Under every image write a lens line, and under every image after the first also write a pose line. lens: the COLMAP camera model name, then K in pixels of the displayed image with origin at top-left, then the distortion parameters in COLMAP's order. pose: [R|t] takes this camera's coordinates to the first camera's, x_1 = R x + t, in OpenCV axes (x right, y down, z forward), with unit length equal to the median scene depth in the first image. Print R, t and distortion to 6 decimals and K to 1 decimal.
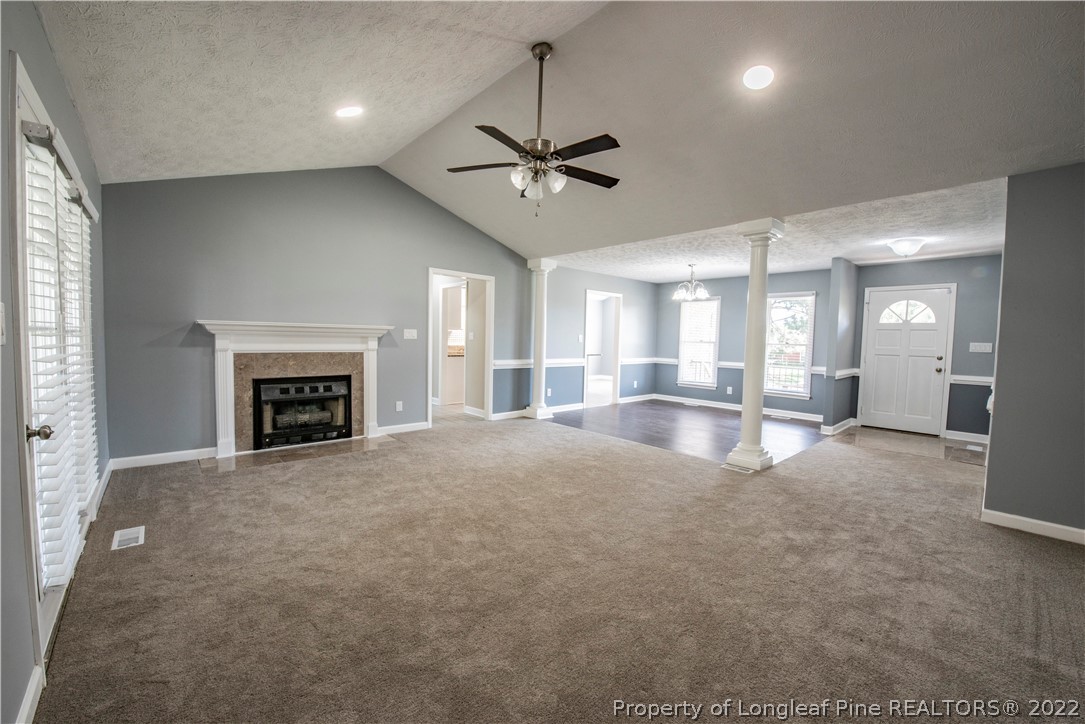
lens RADIAL K [[431.7, 0, 546.9], [0, 431.7, 363.7], [0, 0, 1]] dist [-0.019692, 0.000003]
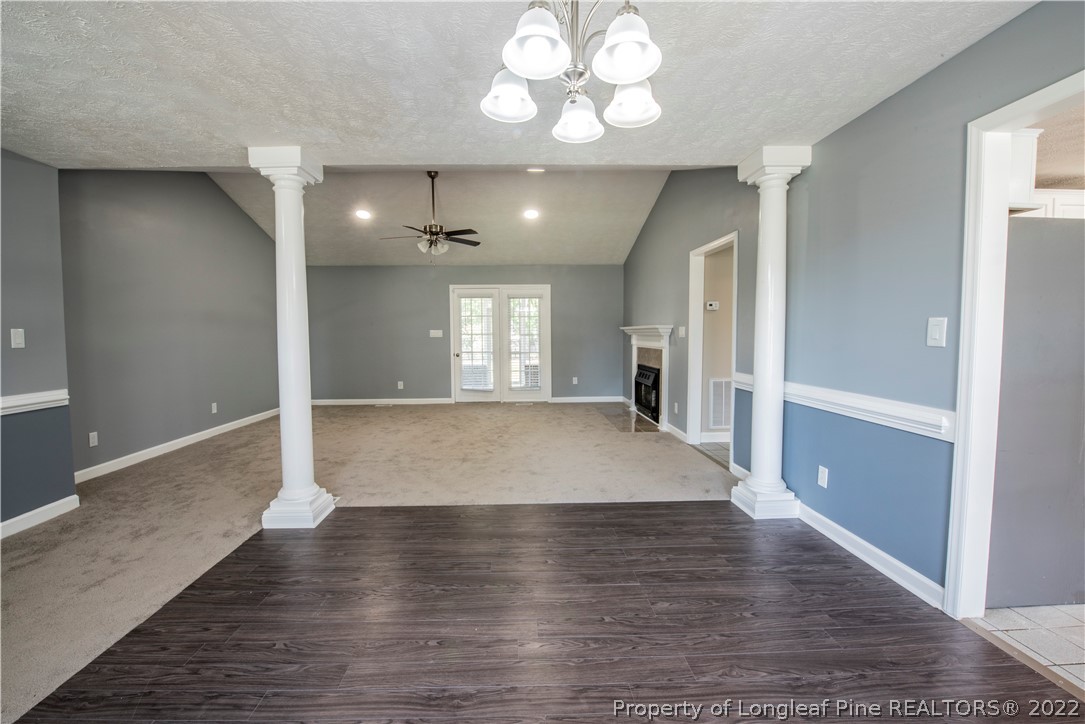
lens RADIAL K [[442.8, 0, 535.9], [0, 442.8, 359.1], [0, 0, 1]] dist [-0.021002, -0.000071]
pose [[-0.661823, 0.023984, -0.749276, 0.676651], [-0.053722, 0.995401, 0.079314, -0.077176], [0.747732, 0.092745, -0.657491, 1.538751]]
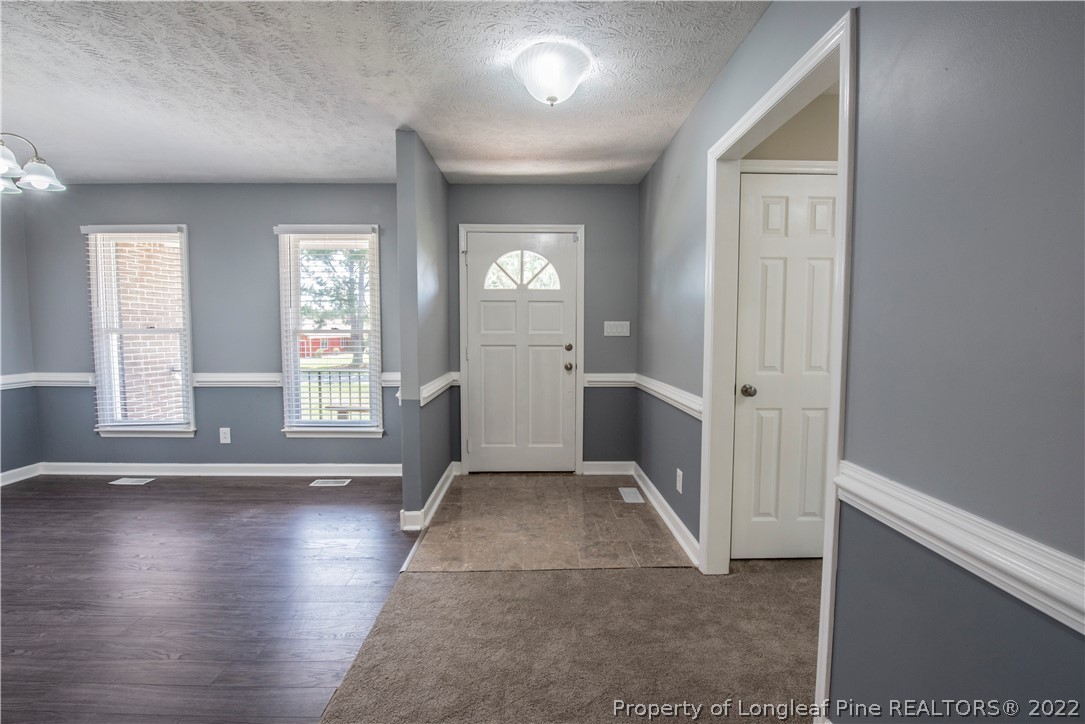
lens RADIAL K [[442.8, 0, 535.9], [0, 442.8, 359.1], [0, 0, 1]] dist [-0.021002, -0.000071]
pose [[0.670294, -0.068752, 0.738904, 0.508773], [0.057408, 0.997519, 0.040737, -0.030412], [-0.739872, 0.015113, 0.672578, 0.732102]]
